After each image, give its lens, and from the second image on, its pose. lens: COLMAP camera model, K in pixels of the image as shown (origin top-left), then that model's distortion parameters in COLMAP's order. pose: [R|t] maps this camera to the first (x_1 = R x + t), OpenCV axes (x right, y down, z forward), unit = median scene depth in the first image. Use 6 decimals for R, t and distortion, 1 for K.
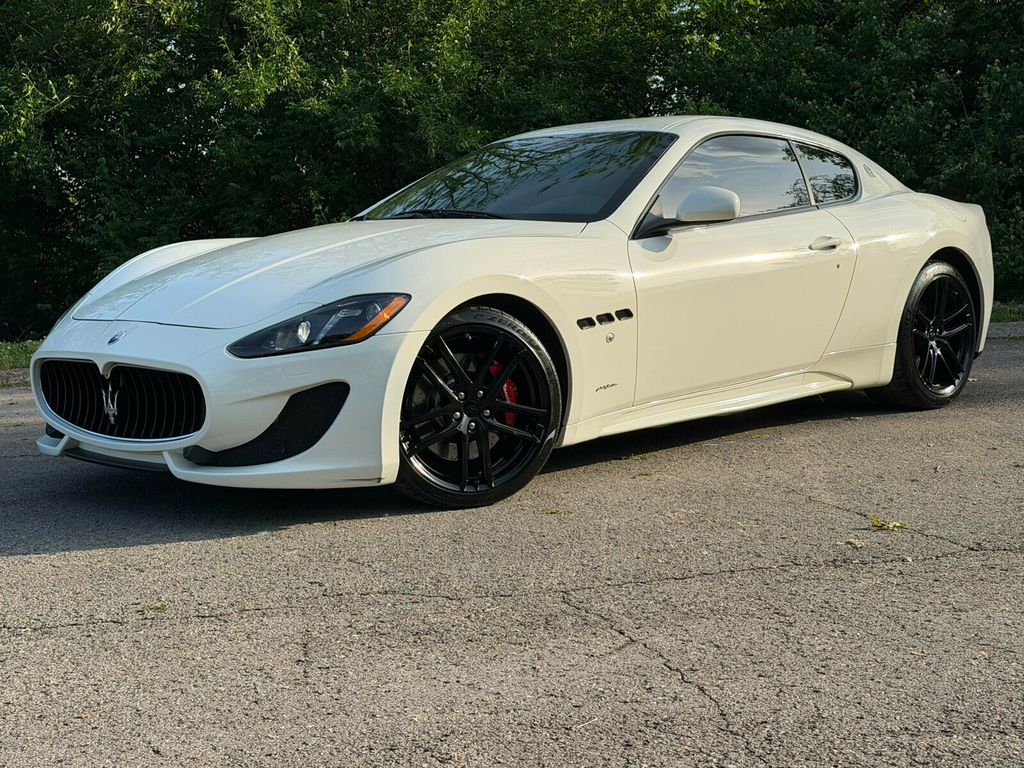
lens RADIAL K [[1514.9, 0, 527.6], [0, 1514.9, 396.5], [0, 0, 1]] dist [0.230748, 0.050916]
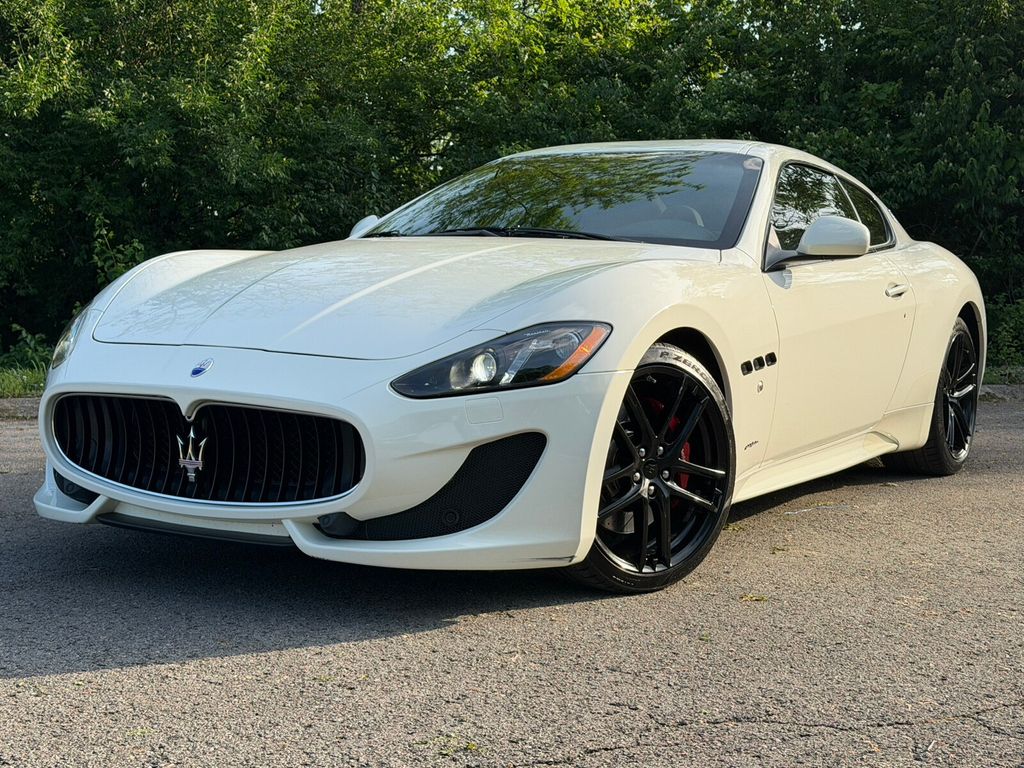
lens RADIAL K [[1497.7, 0, 507.3], [0, 1497.7, 384.2], [0, 0, 1]] dist [0.159639, -0.107794]
pose [[0.966946, 0.030021, 0.253209, -0.306726], [-0.018694, 0.998719, -0.047022, 0.001942], [-0.254296, 0.040734, 0.966268, 0.241747]]
